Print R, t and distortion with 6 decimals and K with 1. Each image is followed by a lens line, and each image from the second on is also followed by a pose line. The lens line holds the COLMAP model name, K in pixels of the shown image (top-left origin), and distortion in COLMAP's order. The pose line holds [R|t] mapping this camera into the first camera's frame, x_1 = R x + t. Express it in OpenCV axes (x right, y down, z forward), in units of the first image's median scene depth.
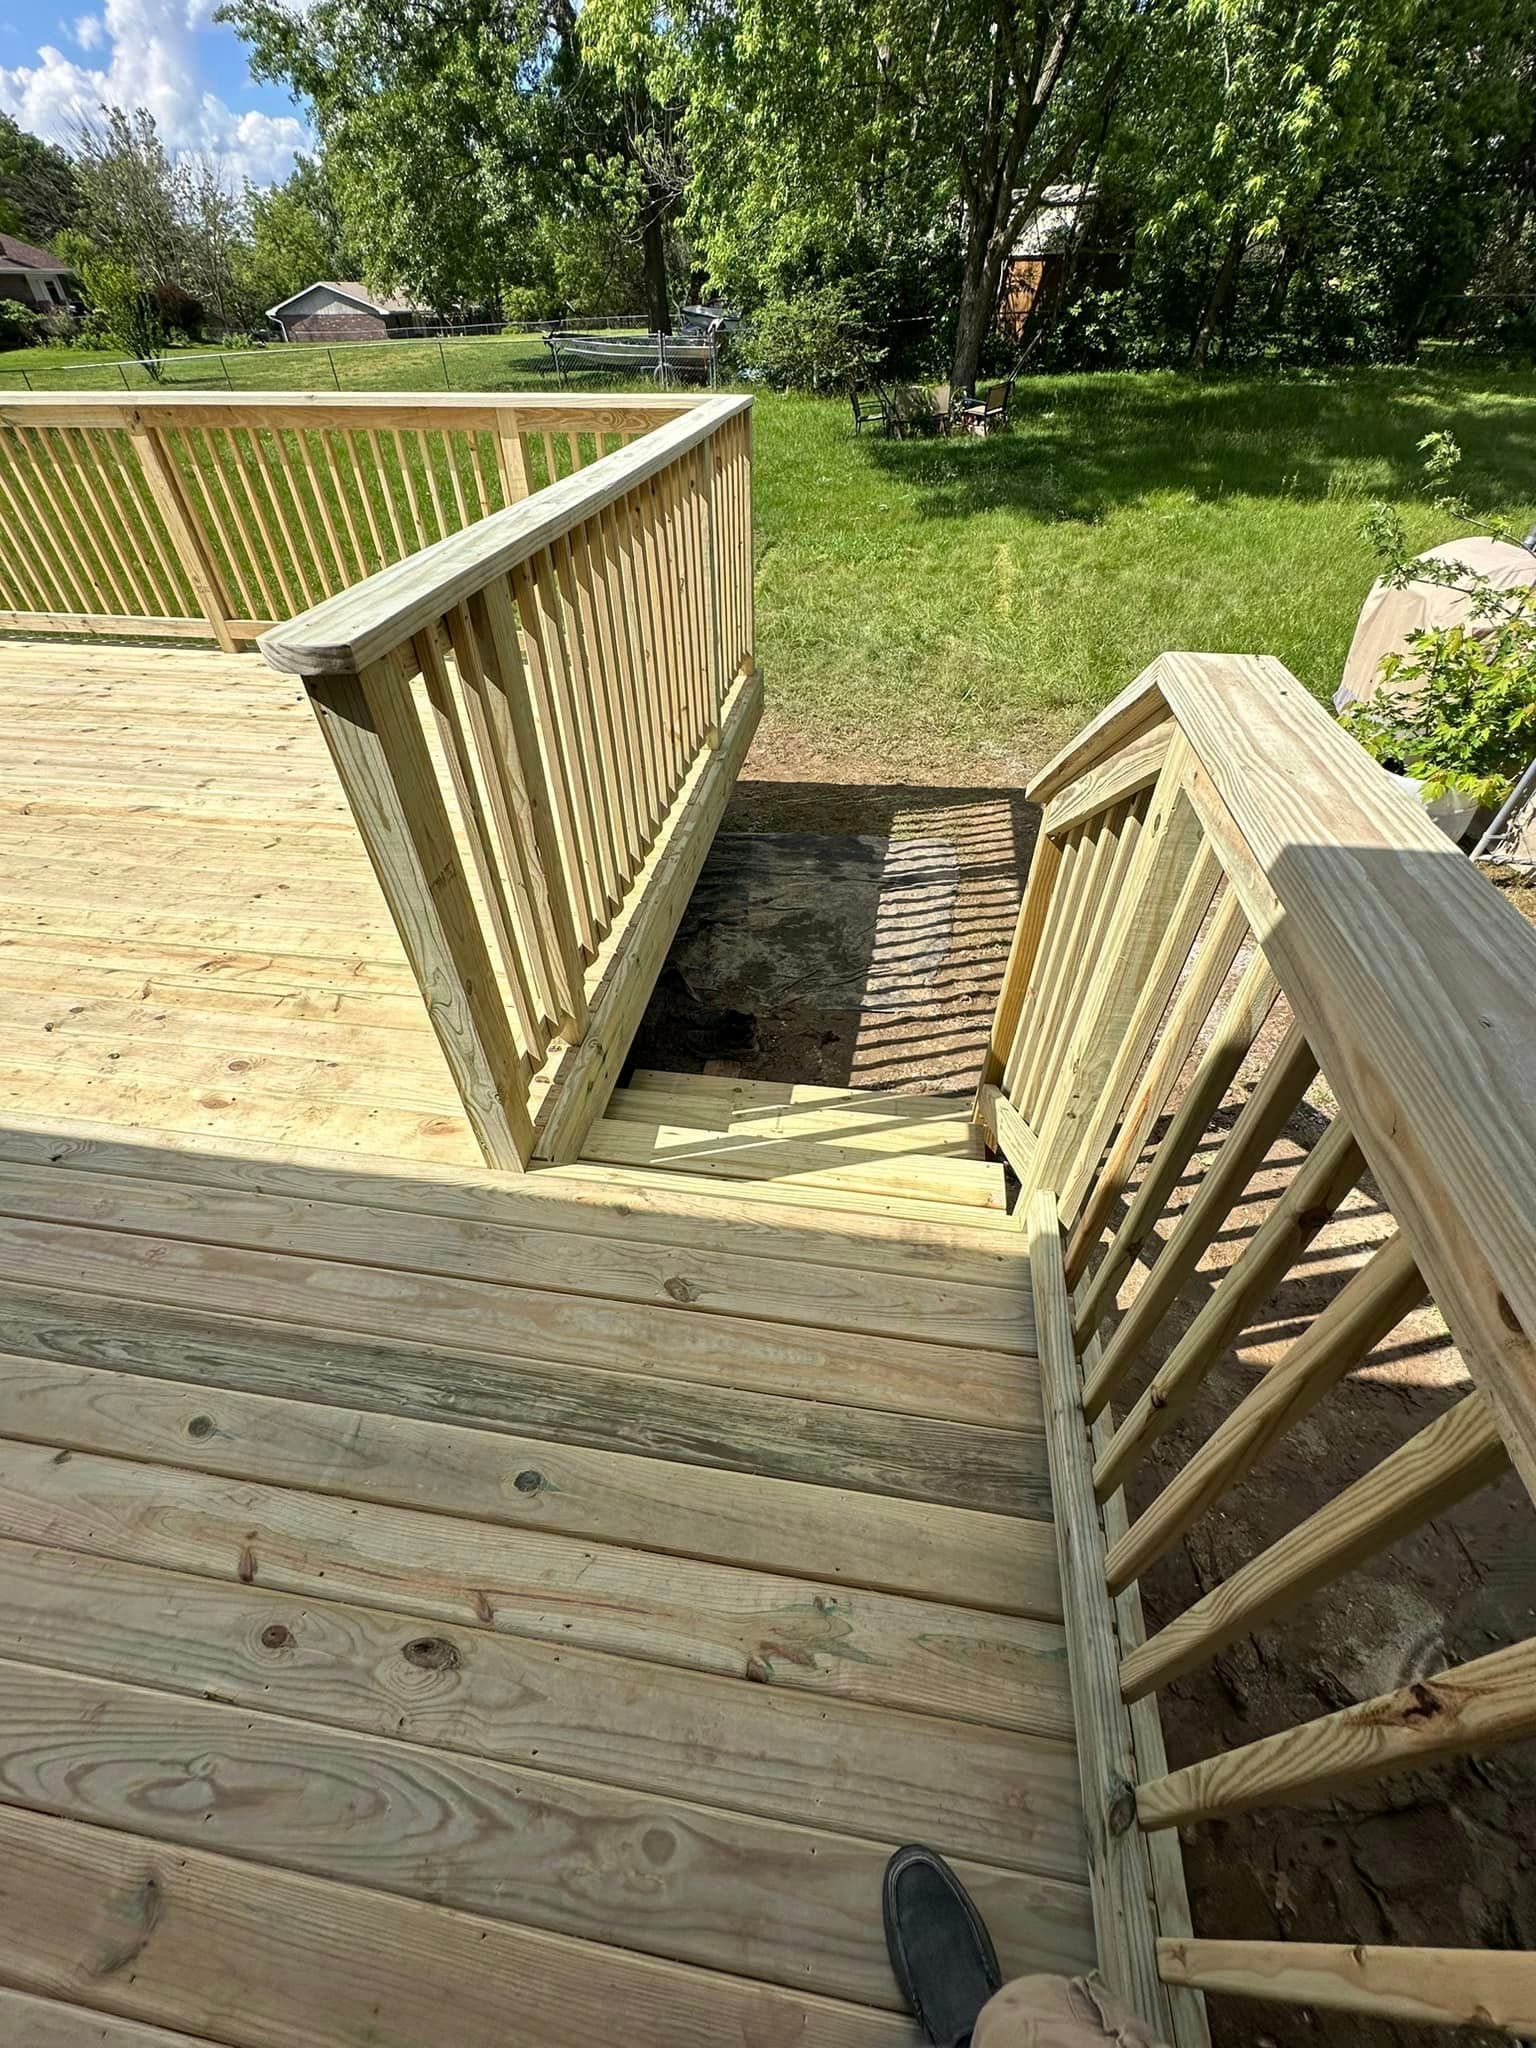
lens RADIAL K [[816.0, 0, 765.7], [0, 816.0, 1021.5], [0, 0, 1]] dist [-0.003717, 0.000820]
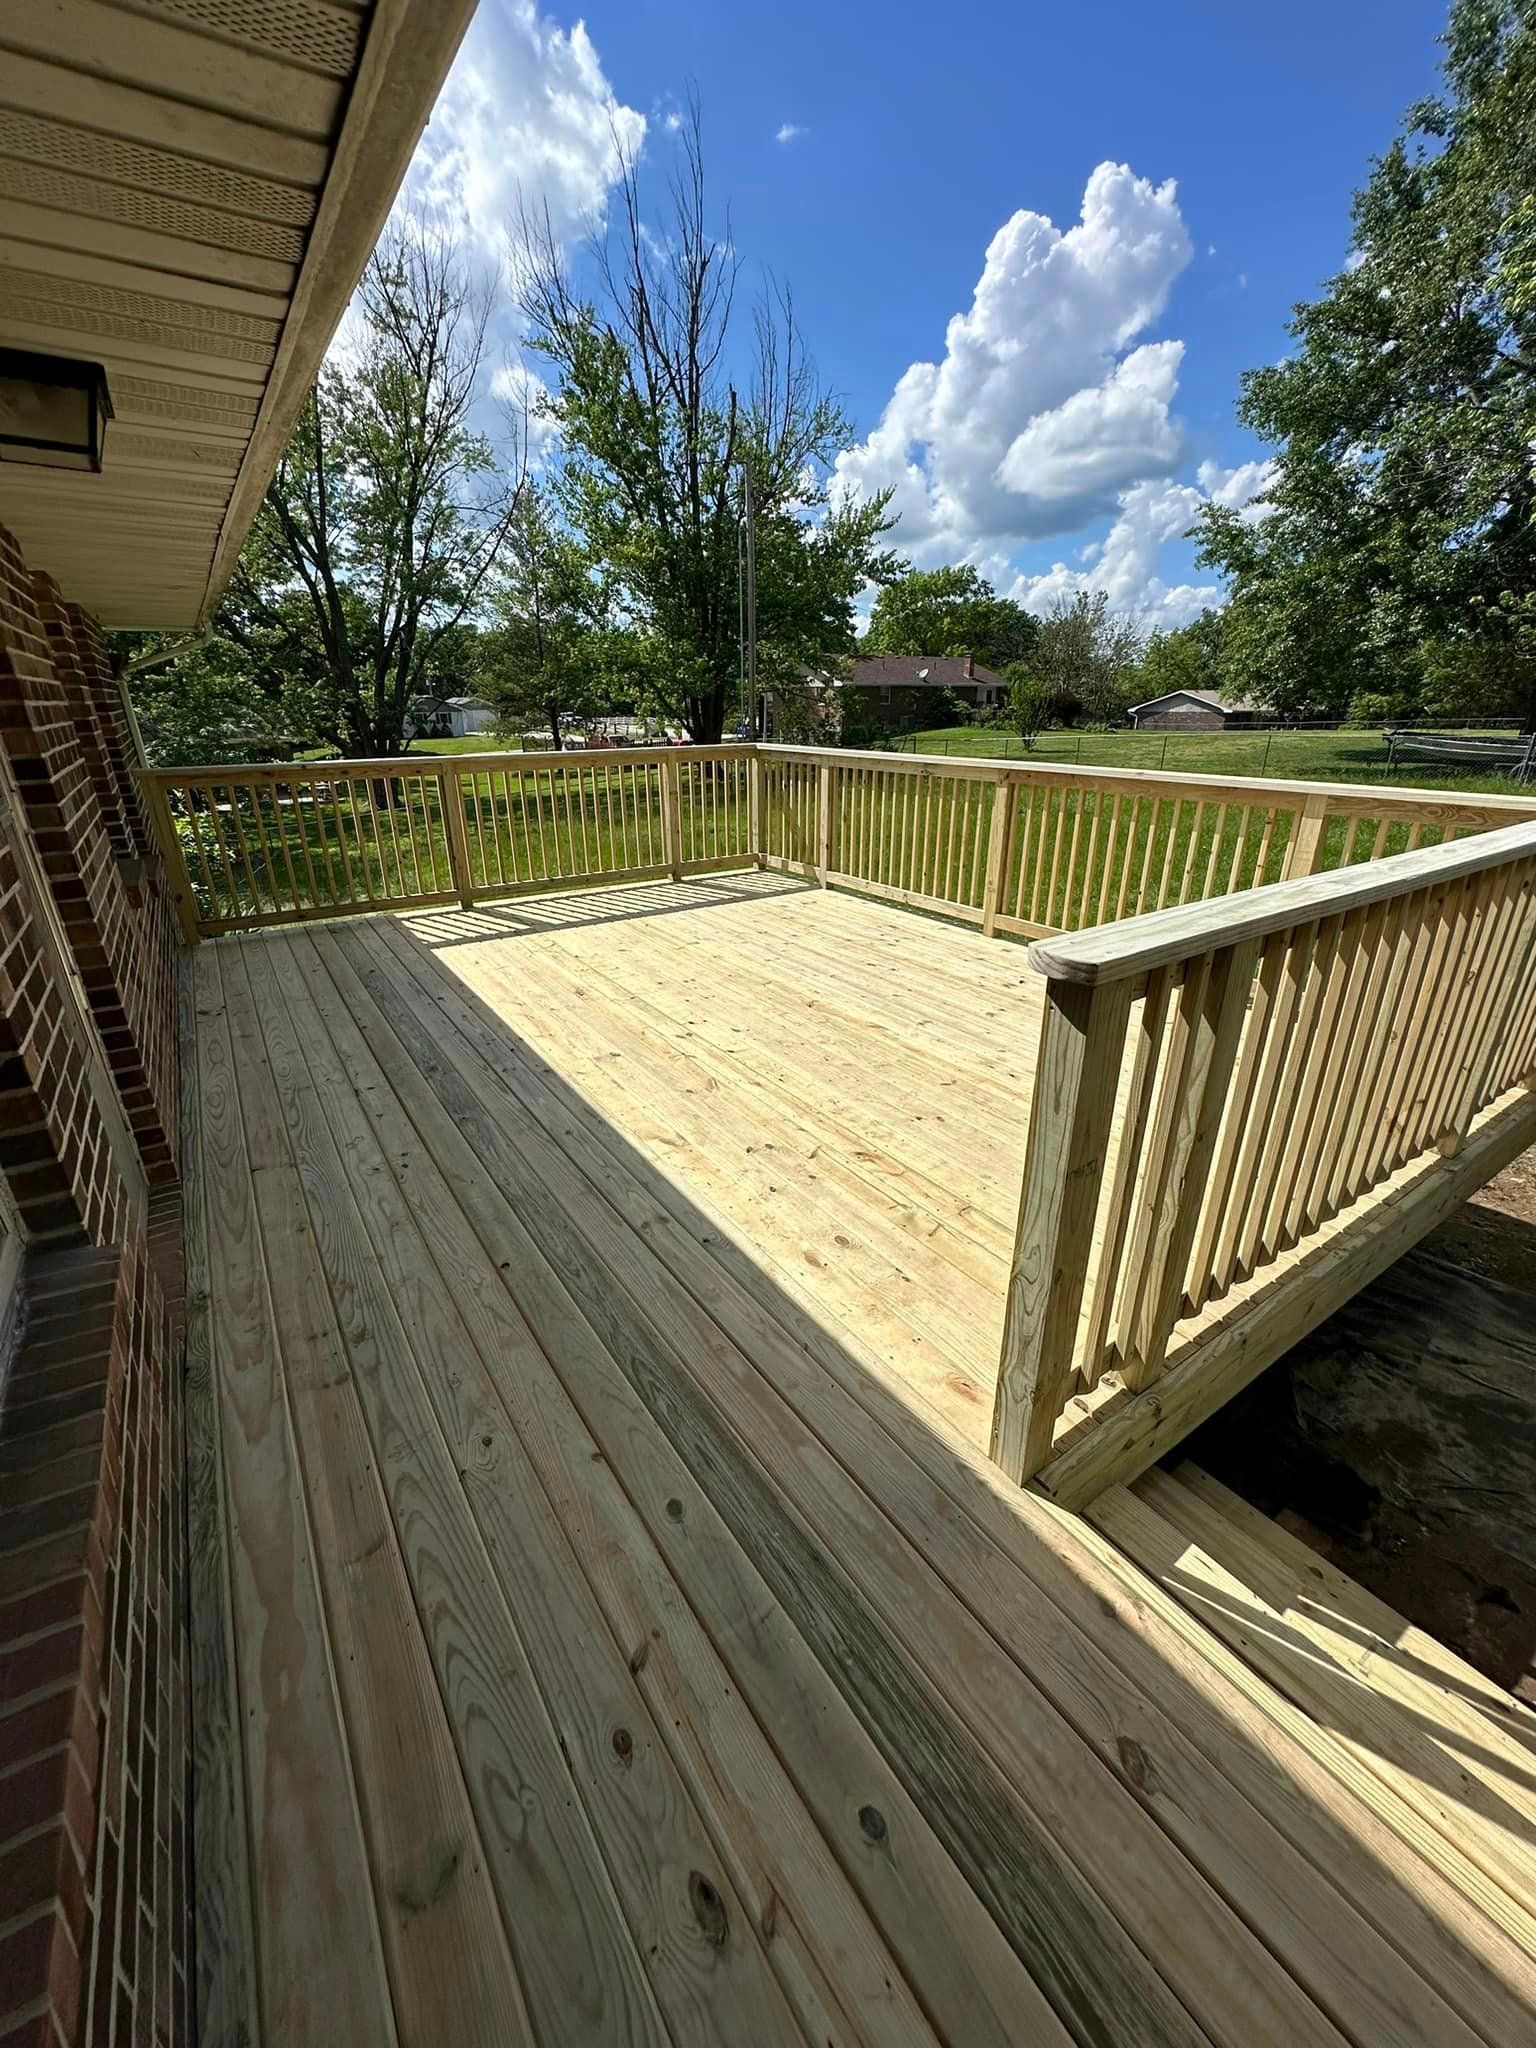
lens RADIAL K [[816.0, 0, 765.4], [0, 816.0, 1022.6], [0, 0, 1]] dist [-0.003717, 0.000820]
pose [[0.677286, 0.272606, -0.683352, -0.004309], [-0.490181, 0.859841, -0.142818, 0.004810], [0.548641, 0.431694, 0.715984, -0.027438]]
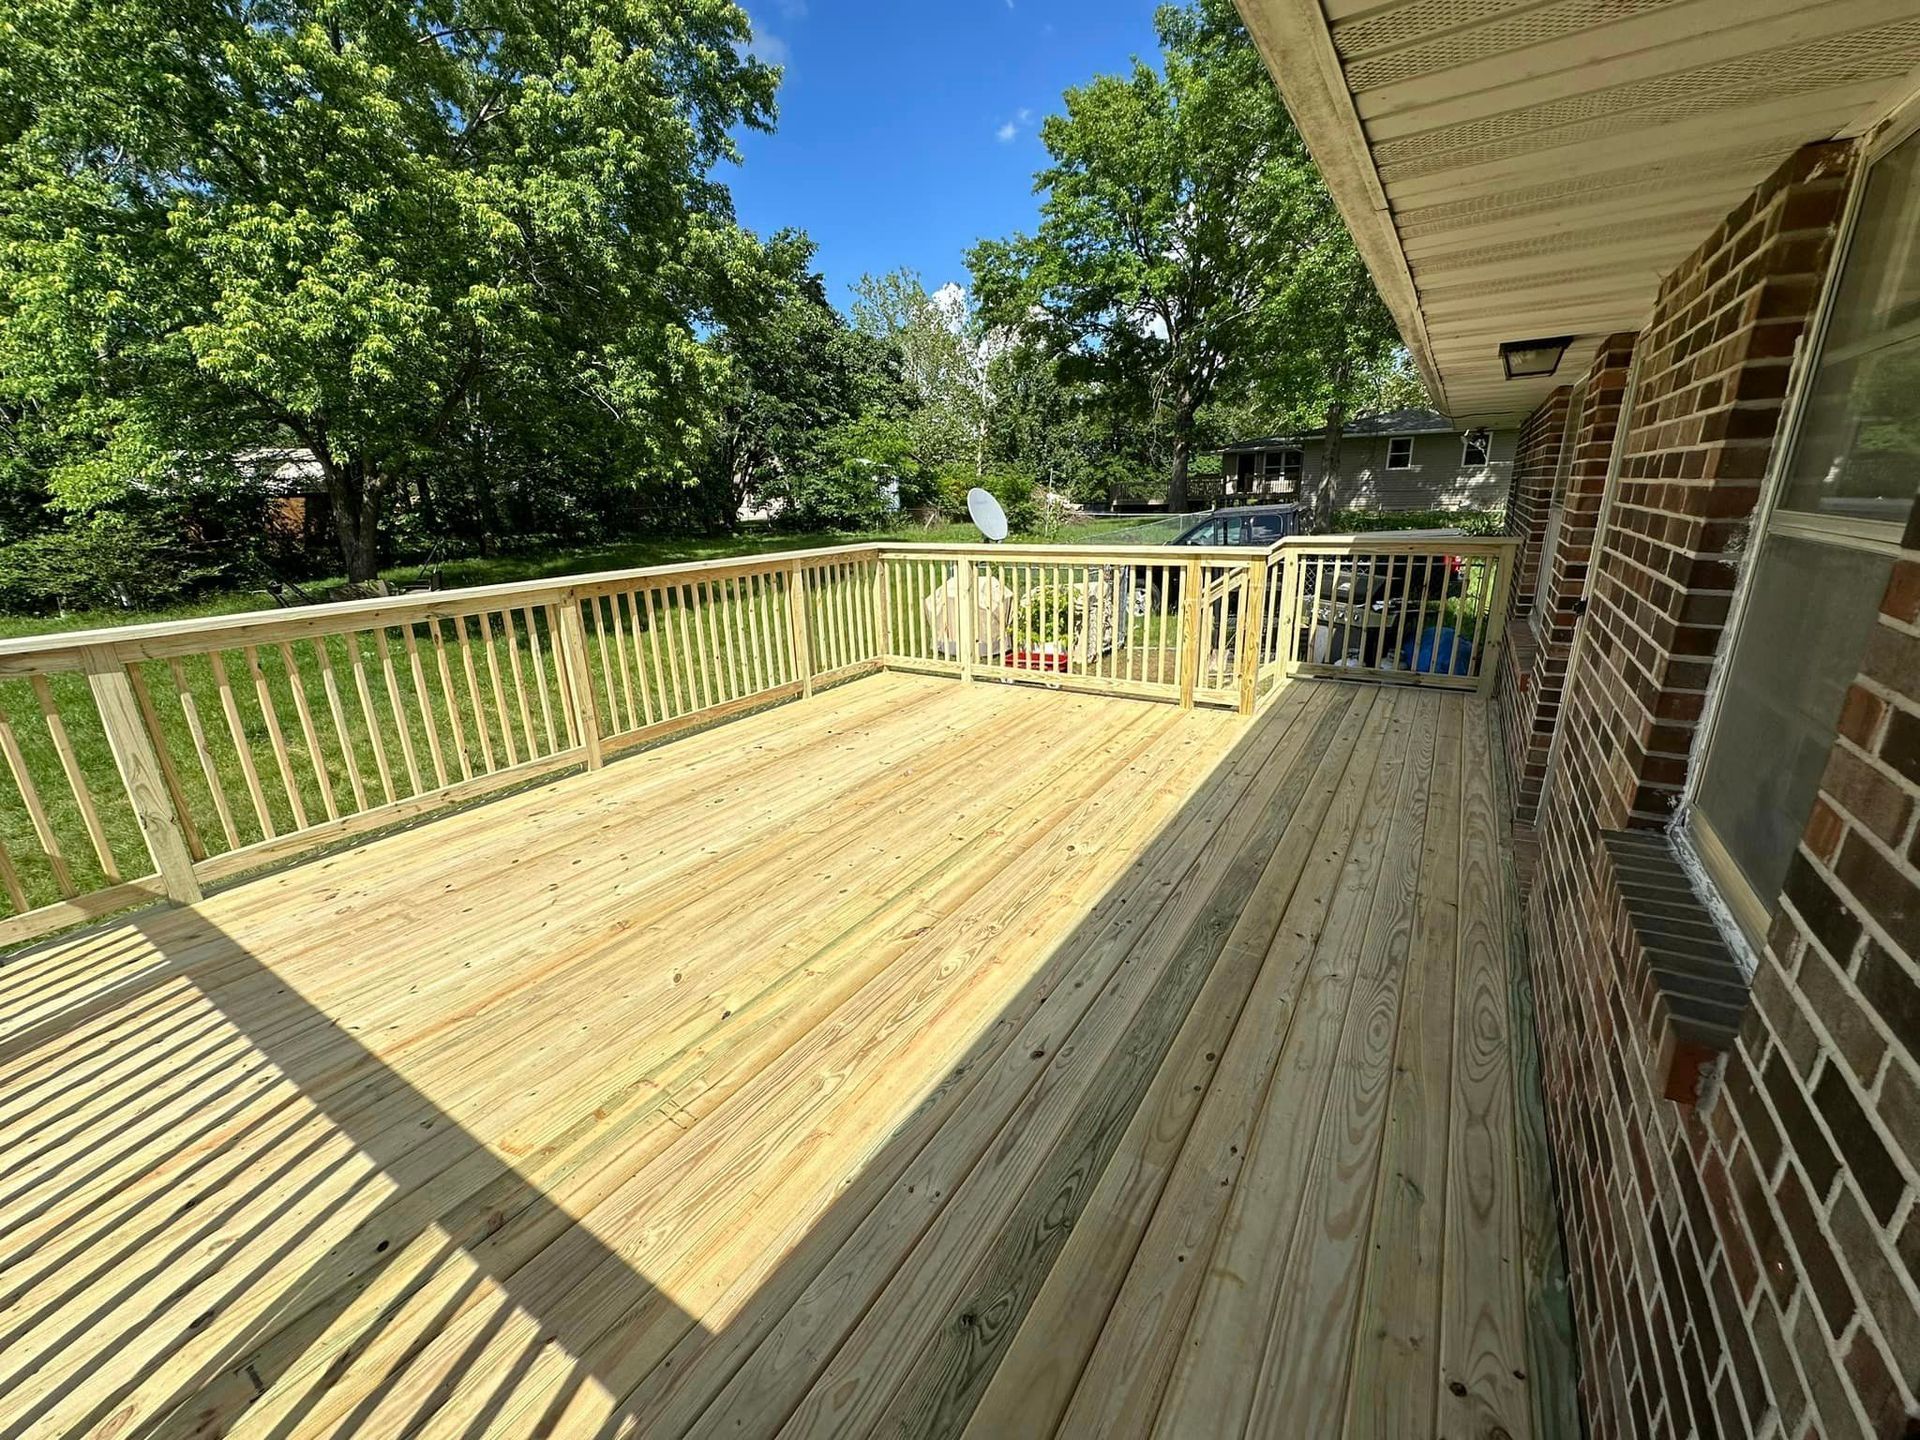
lens RADIAL K [[765.0, 0, 969.5], [0, 765.0, 722.1], [0, 0, 1]] dist [-0.003717, 0.000820]
pose [[0.397568, -0.268851, 0.877302, -2.170918], [0.634651, 0.771094, -0.051302, -0.215943], [-0.662690, 0.577177, 0.477189, 0.233317]]
